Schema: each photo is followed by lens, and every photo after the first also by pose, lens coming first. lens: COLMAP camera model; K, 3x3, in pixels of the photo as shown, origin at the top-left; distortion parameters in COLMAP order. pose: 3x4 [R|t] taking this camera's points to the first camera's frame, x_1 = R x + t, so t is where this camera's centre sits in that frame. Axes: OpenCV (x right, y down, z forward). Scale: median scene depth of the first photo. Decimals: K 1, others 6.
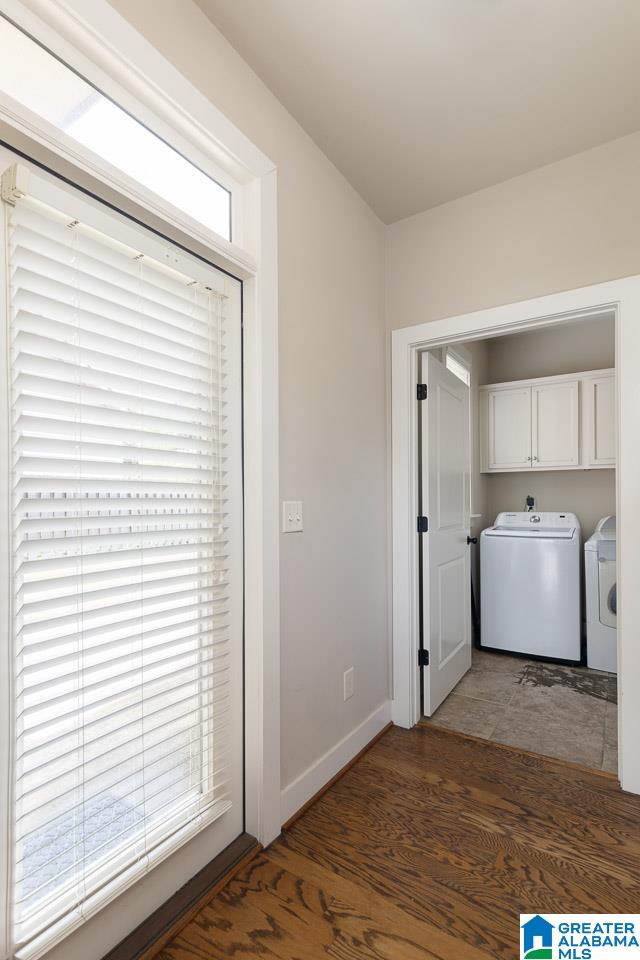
lens RADIAL K [[442.5, 0, 320.0], [0, 442.5, 480.0], [0, 0, 1]] dist [0.000579, -0.000004]
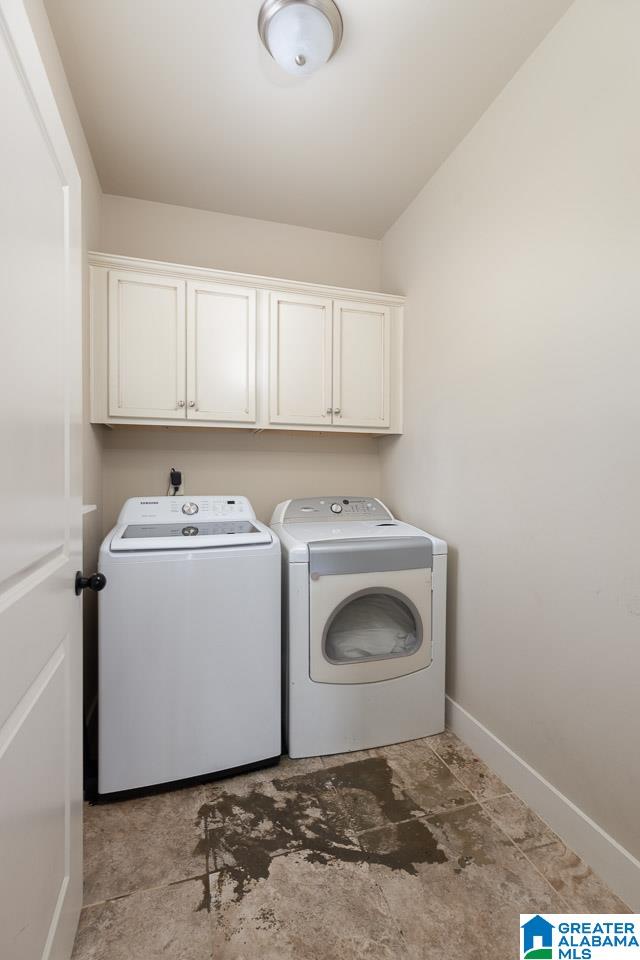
lens RADIAL K [[442.5, 0, 320.0], [0, 442.5, 480.0], [0, 0, 1]] dist [0.000579, -0.000004]
pose [[0.642568, -0.006475, 0.766201, 0.179039], [-0.031245, 0.998911, 0.034645, 0.030626], [-0.765591, -0.046202, 0.641666, 0.601788]]
